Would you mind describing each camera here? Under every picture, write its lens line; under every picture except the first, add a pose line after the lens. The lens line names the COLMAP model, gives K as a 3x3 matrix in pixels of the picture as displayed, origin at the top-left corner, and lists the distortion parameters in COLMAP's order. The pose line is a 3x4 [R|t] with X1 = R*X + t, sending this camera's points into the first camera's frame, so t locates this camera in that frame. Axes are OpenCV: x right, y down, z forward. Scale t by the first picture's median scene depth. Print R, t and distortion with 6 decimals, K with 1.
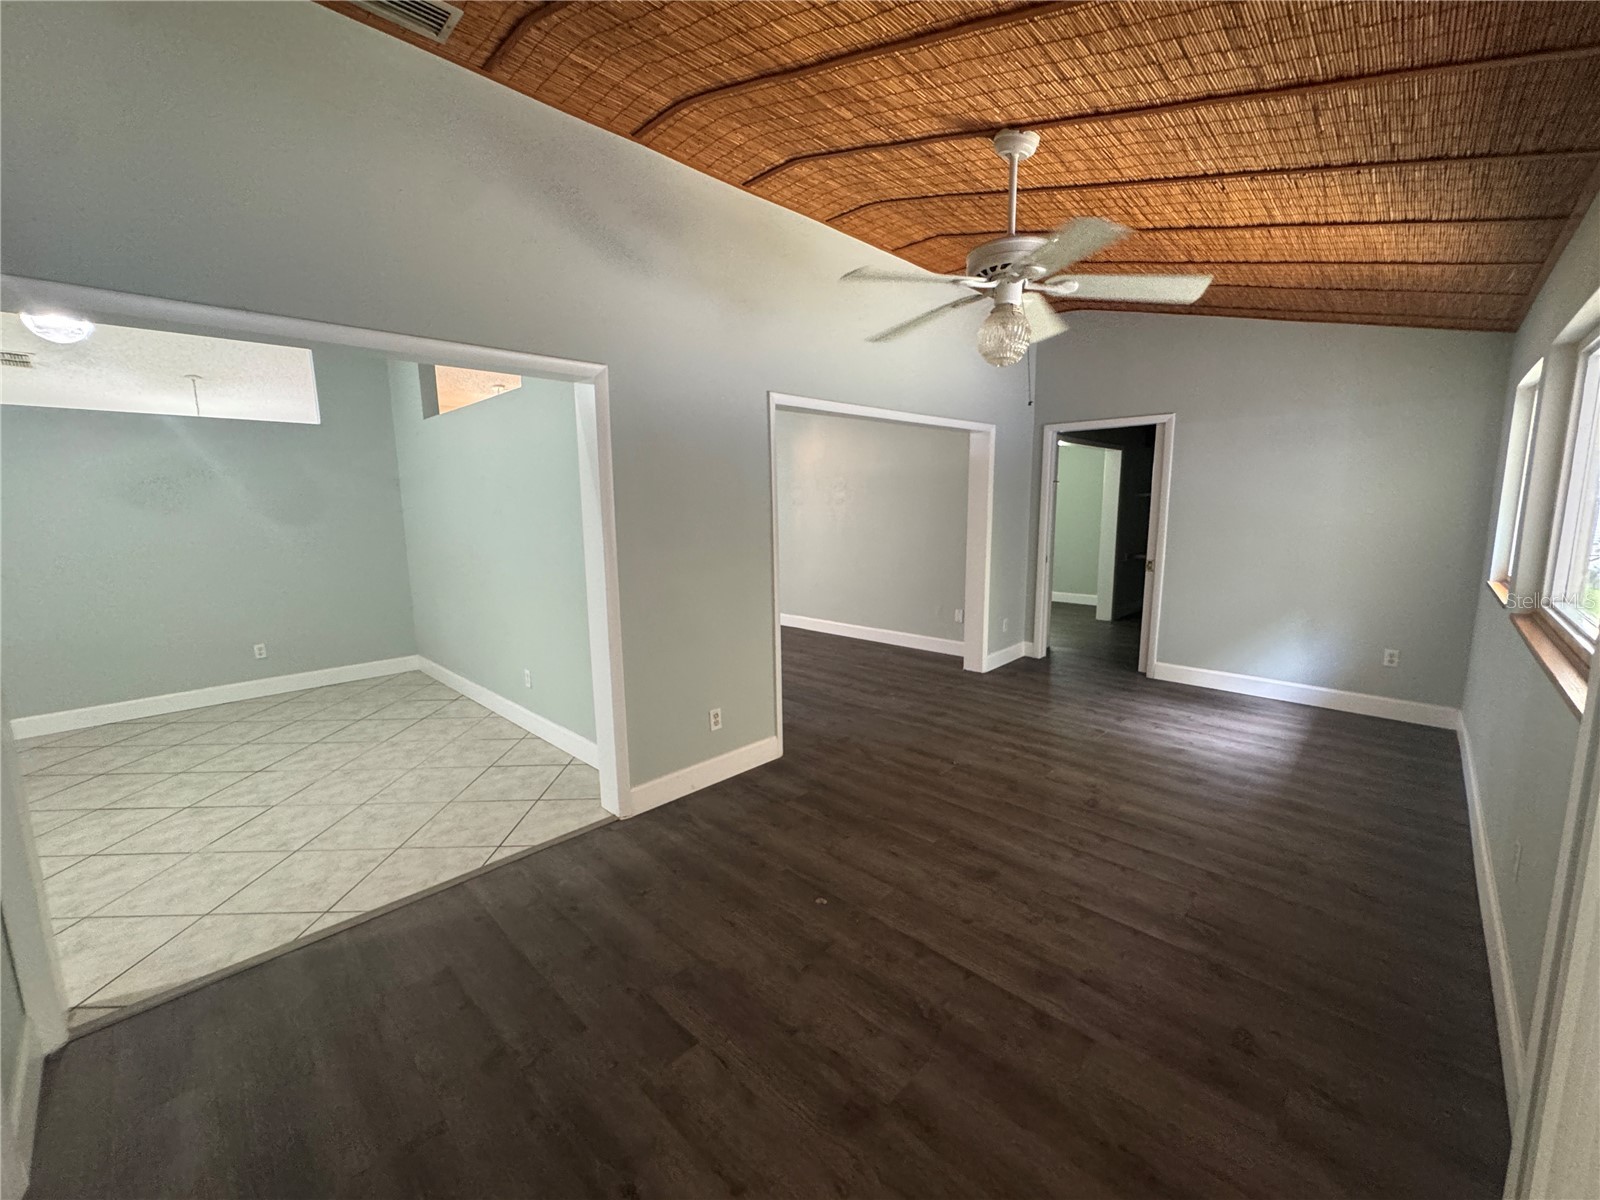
lens RADIAL K [[641.6, 0, 799.4], [0, 641.6, 594.9], [0, 0, 1]] dist [-0.004912, 0.000362]
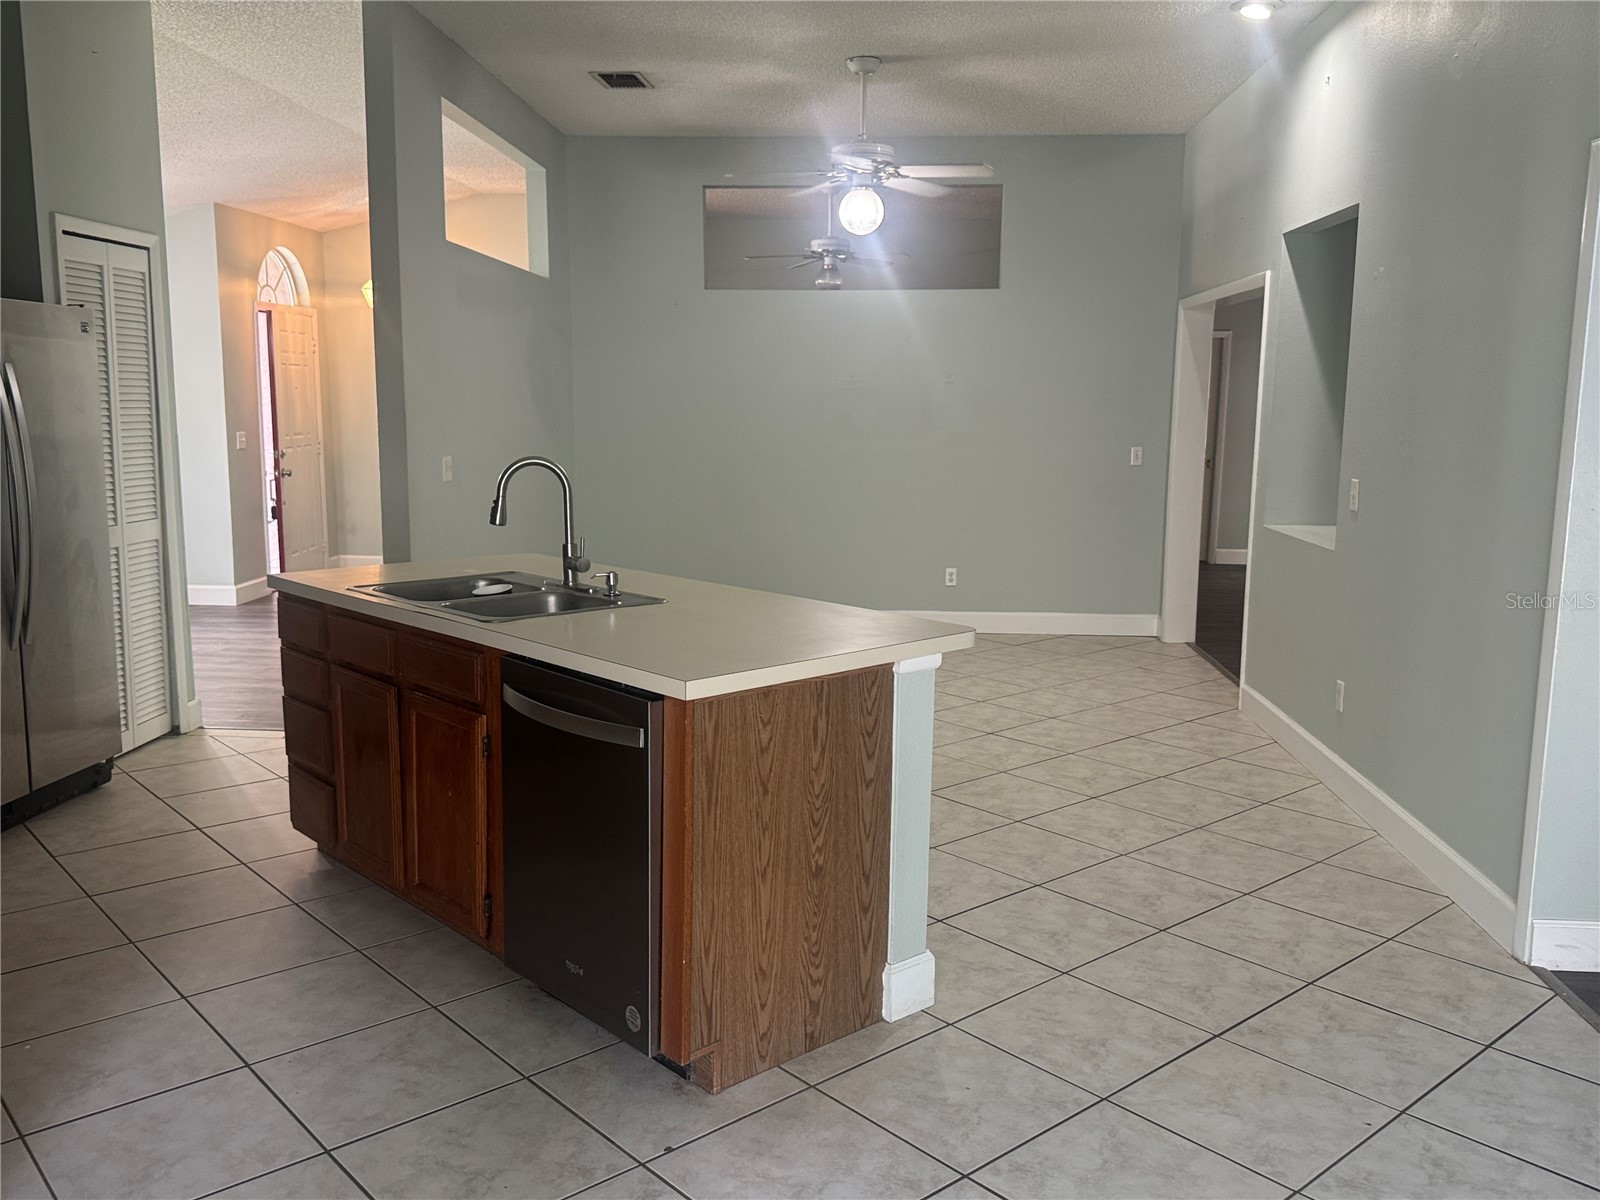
lens RADIAL K [[1313.0, 0, 810.5], [0, 1313.0, 597.1], [0, 0, 1]] dist [0.137697, -0.243778]
pose [[0.762067, -0.076433, 0.642972, -2.312422], [0.075265, 0.996734, 0.029280, 0.105097], [-0.643109, 0.026080, 0.765330, -0.497050]]
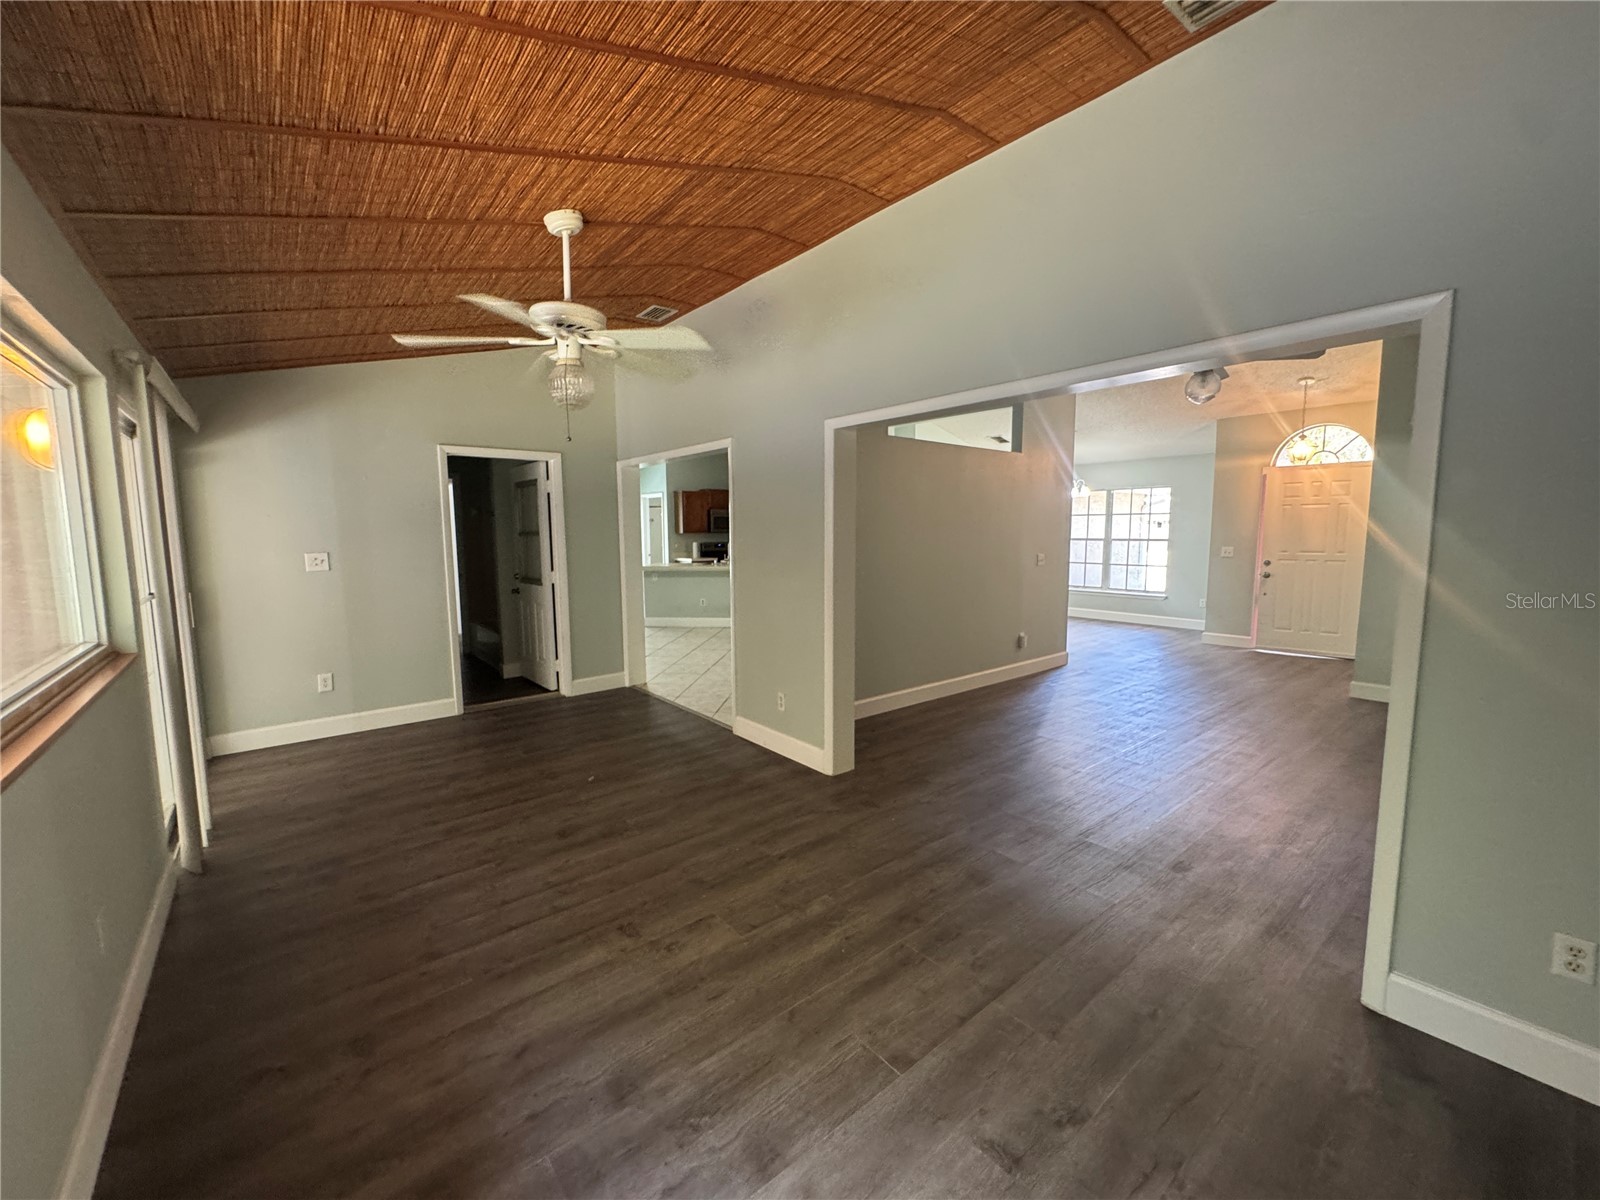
lens RADIAL K [[641.6, 0, 799.4], [0, 641.6, 594.9], [0, 0, 1]] dist [-0.004912, 0.000362]
pose [[-0.115375, 0.115720, -0.986558, 1.036343], [-0.136569, 0.981911, 0.131146, -0.168279], [0.983889, 0.149865, -0.097485, 1.115809]]
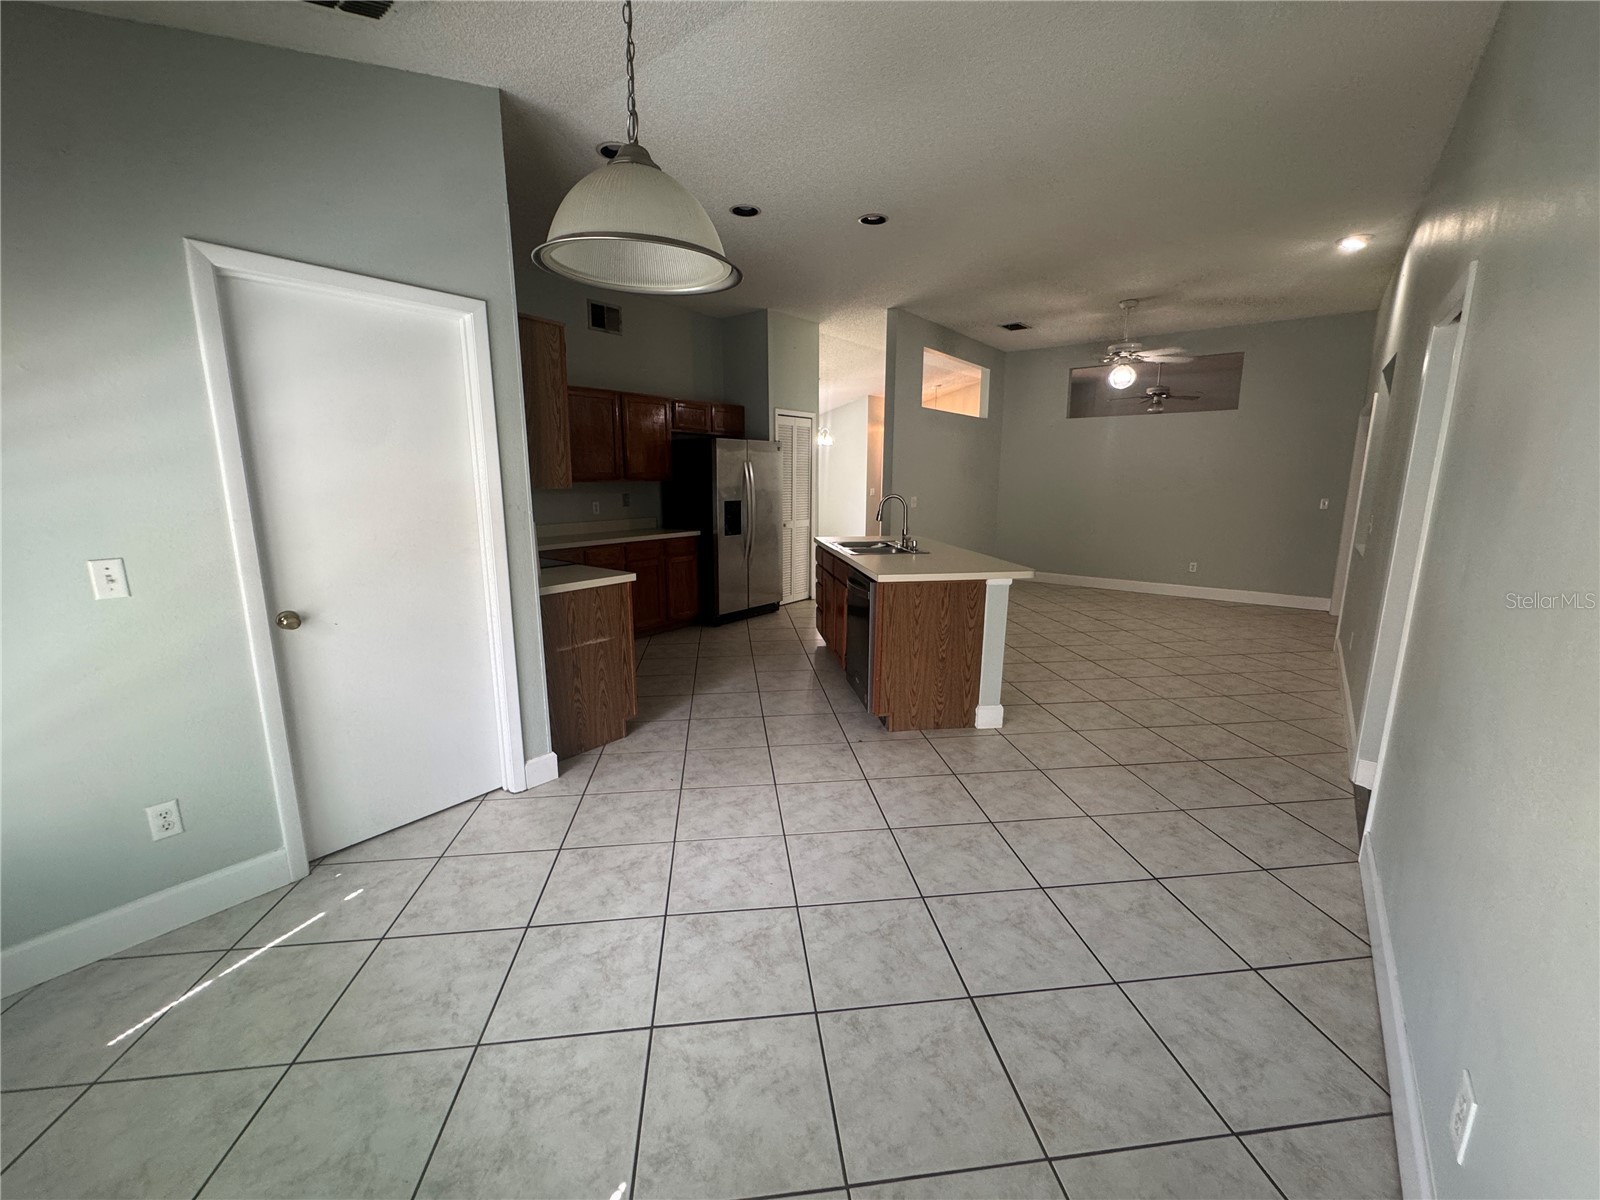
lens RADIAL K [[641.6, 0, 799.4], [0, 641.6, 594.9], [0, 0, 1]] dist [-0.004912, 0.000362]
pose [[0.995065, -0.004972, 0.099098, -2.102189], [0.000775, 0.999102, 0.042351, 0.159681], [-0.099220, -0.042065, 0.994176, -0.857182]]
